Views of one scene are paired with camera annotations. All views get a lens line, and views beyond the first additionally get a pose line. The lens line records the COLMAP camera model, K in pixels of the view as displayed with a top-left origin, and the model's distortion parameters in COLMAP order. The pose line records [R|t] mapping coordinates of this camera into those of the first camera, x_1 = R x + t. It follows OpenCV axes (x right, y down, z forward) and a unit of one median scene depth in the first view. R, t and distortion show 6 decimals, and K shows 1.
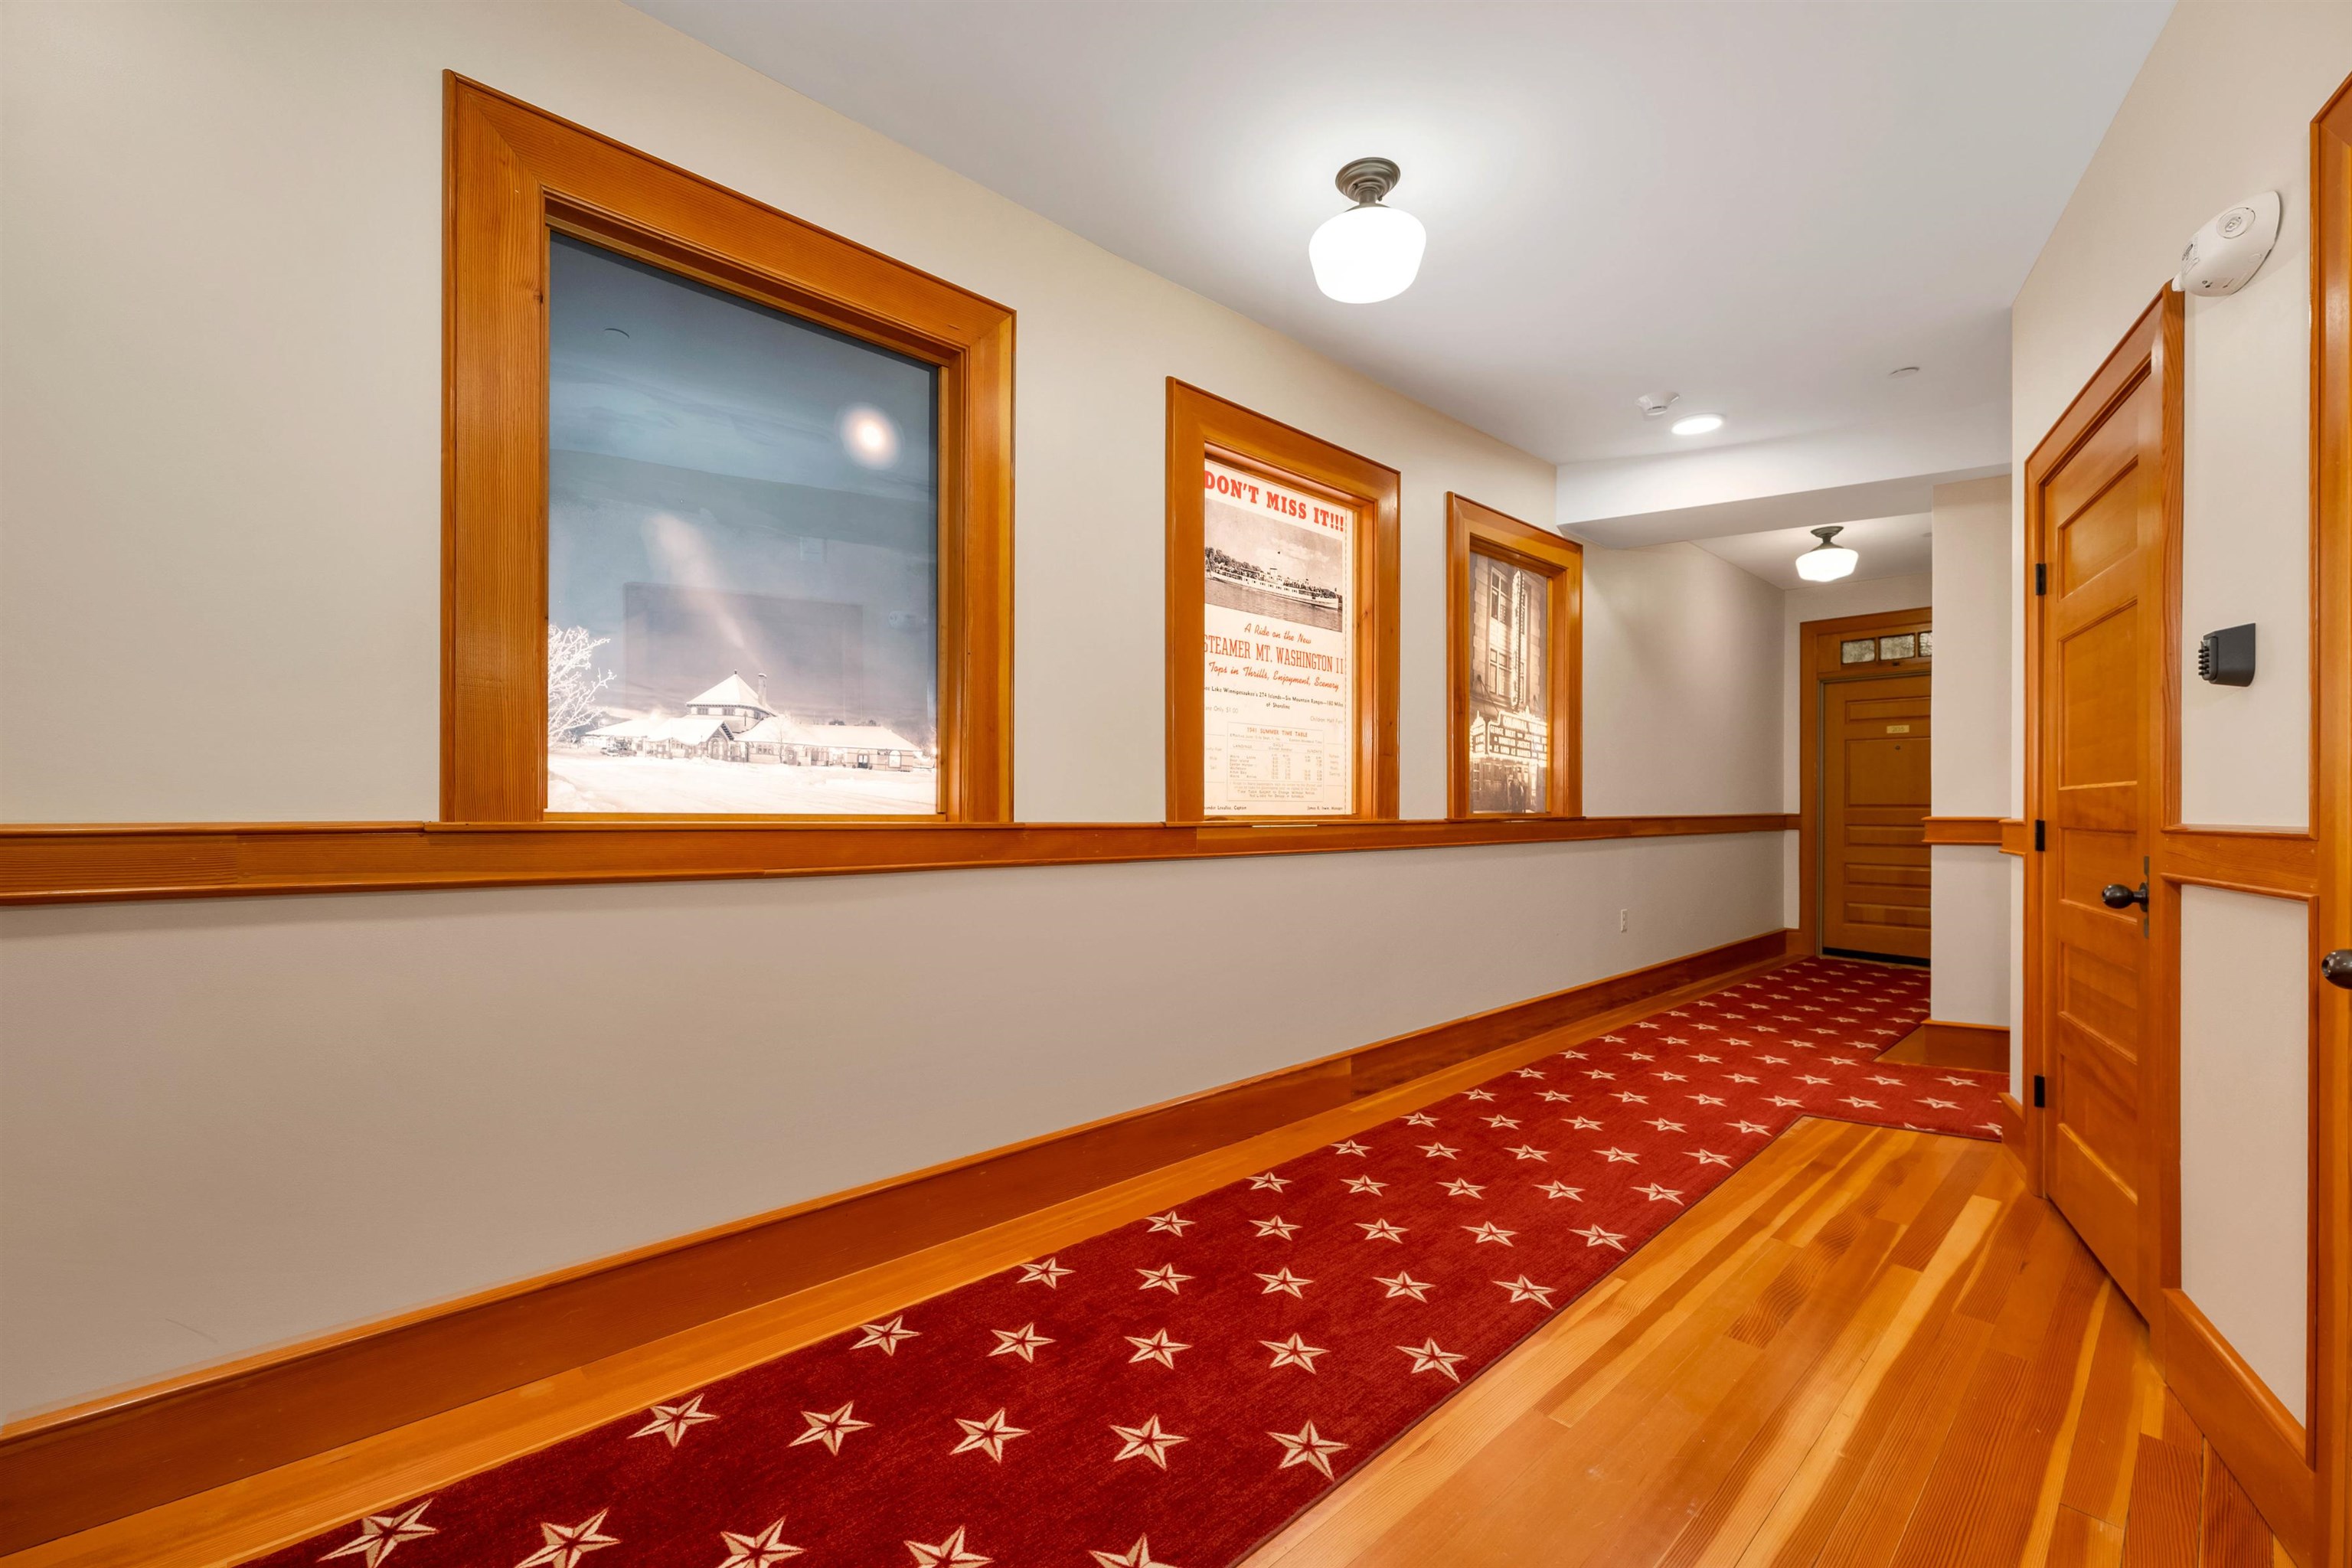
lens RADIAL K [[976.7, 0, 1183.0], [0, 976.7, 813.5], [0, 0, 1]] dist [0.002018, -0.000054]
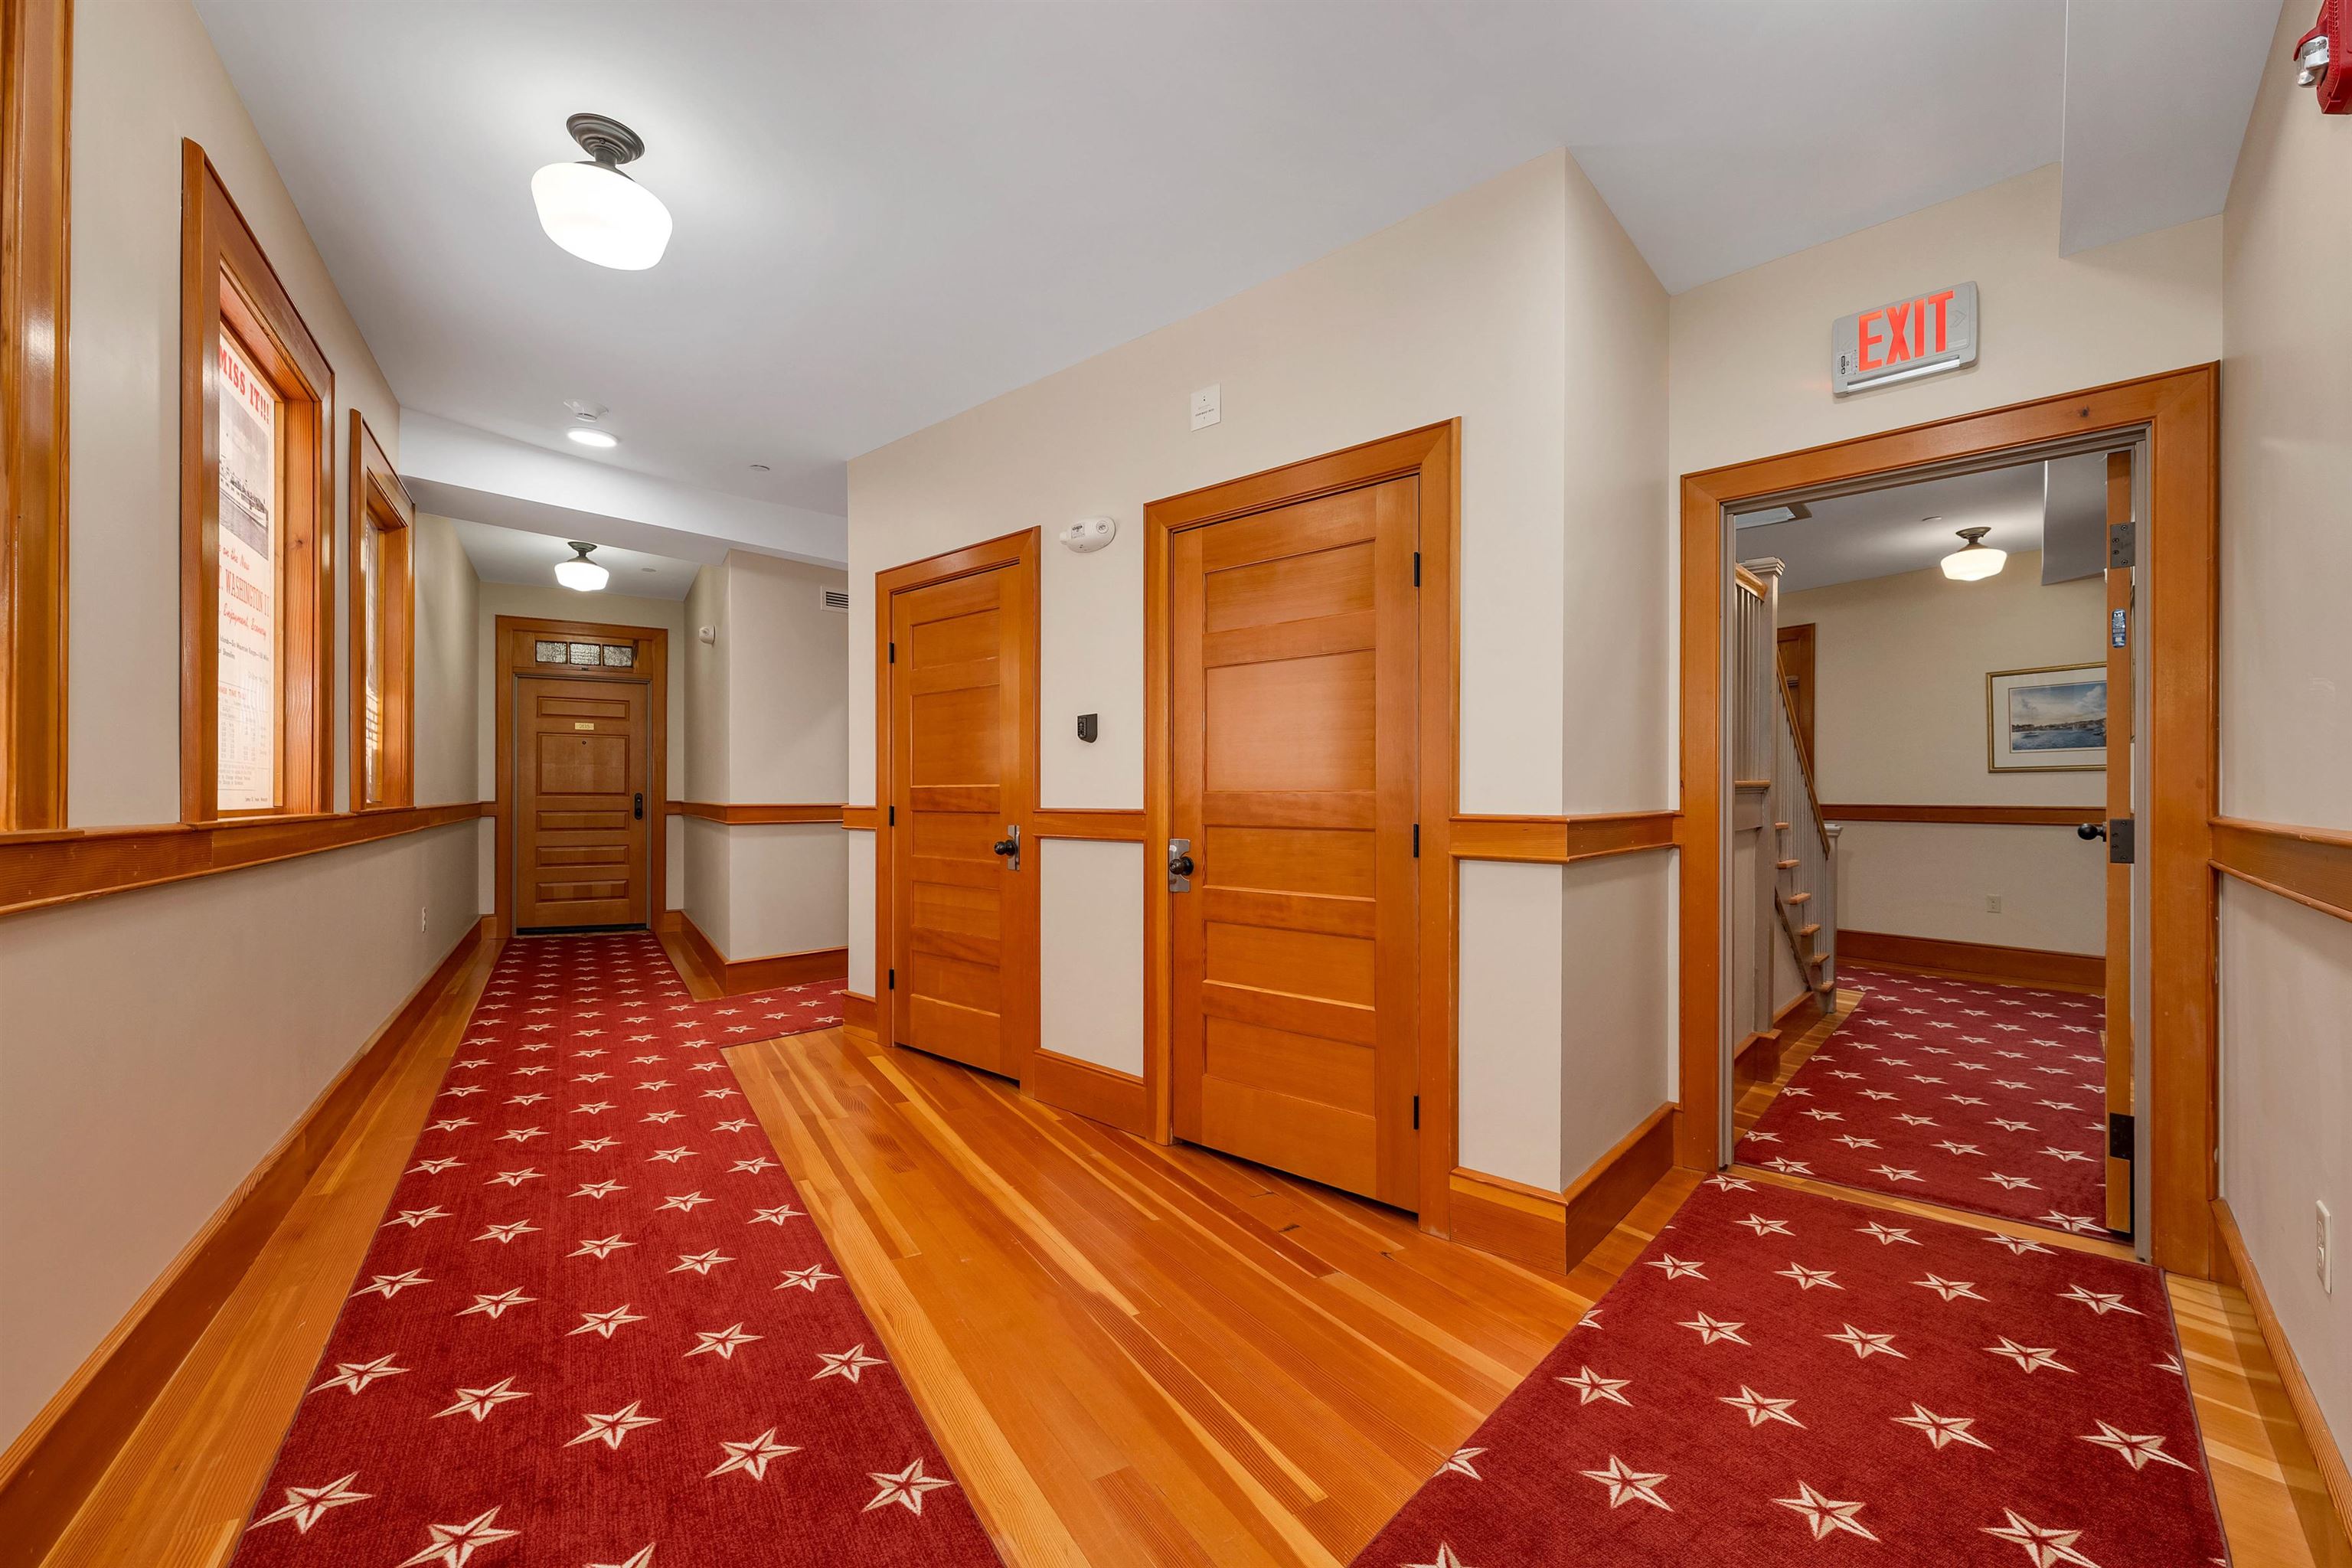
lens RADIAL K [[967.6, 0, 1170.5], [0, 967.6, 795.0], [0, 0, 1]] dist [0.006546, -0.000090]
pose [[0.213911, 0.000177, 0.976853, -0.520175], [0.003101, 0.999995, -0.000861, -0.007764], [-0.976848, 0.003214, 0.213909, 0.223320]]
